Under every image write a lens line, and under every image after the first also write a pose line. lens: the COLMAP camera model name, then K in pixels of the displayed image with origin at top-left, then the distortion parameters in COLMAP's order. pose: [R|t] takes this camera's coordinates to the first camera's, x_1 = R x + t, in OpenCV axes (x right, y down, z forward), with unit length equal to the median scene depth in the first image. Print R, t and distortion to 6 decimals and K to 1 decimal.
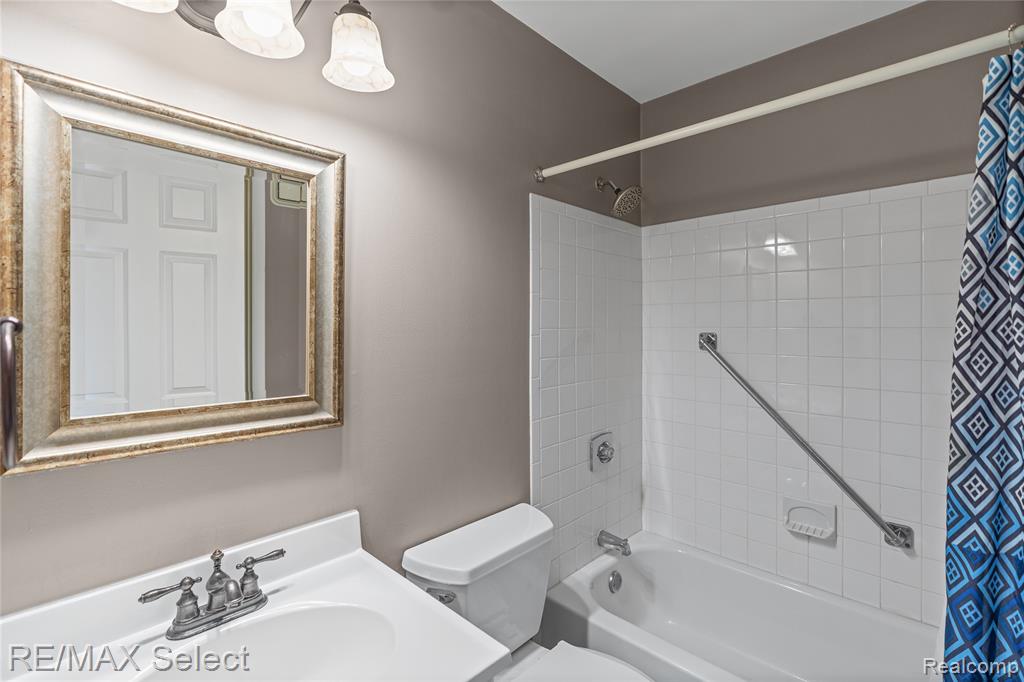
lens RADIAL K [[467.7, 0, 507.6], [0, 467.7, 323.2], [0, 0, 1]] dist [-0.003114, 0.000455]
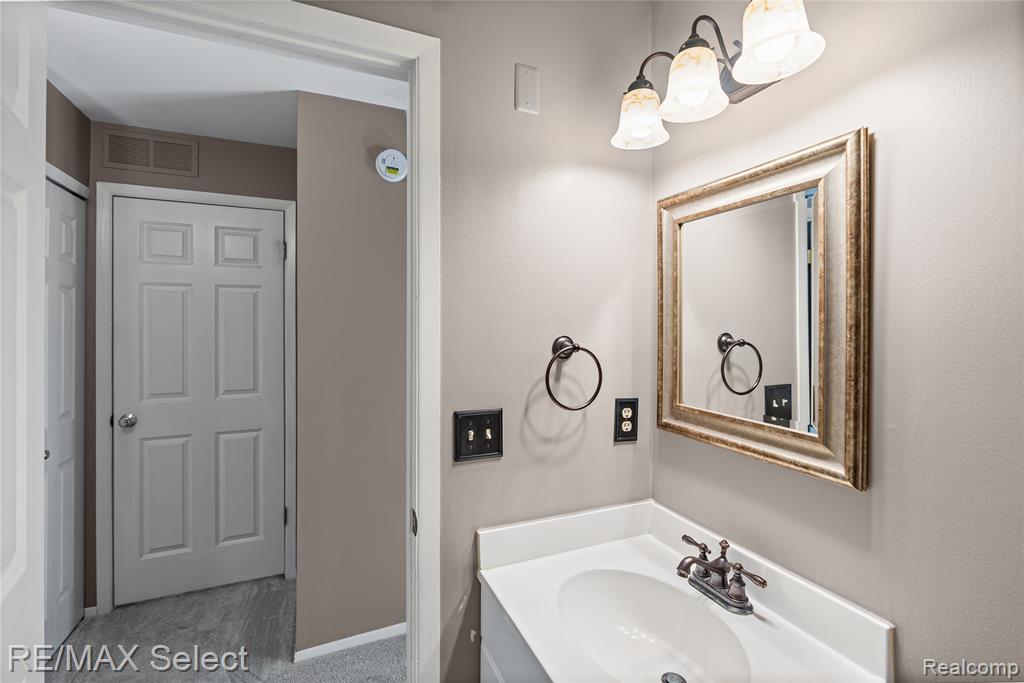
lens RADIAL K [[467.7, 0, 507.6], [0, 467.7, 323.7], [0, 0, 1]] dist [-0.003114, 0.000455]
pose [[-0.390014, -0.008608, -0.920769, 0.648943], [-0.004113, 0.999963, -0.007606, -0.048584], [0.920800, 0.000820, -0.390035, 0.895515]]
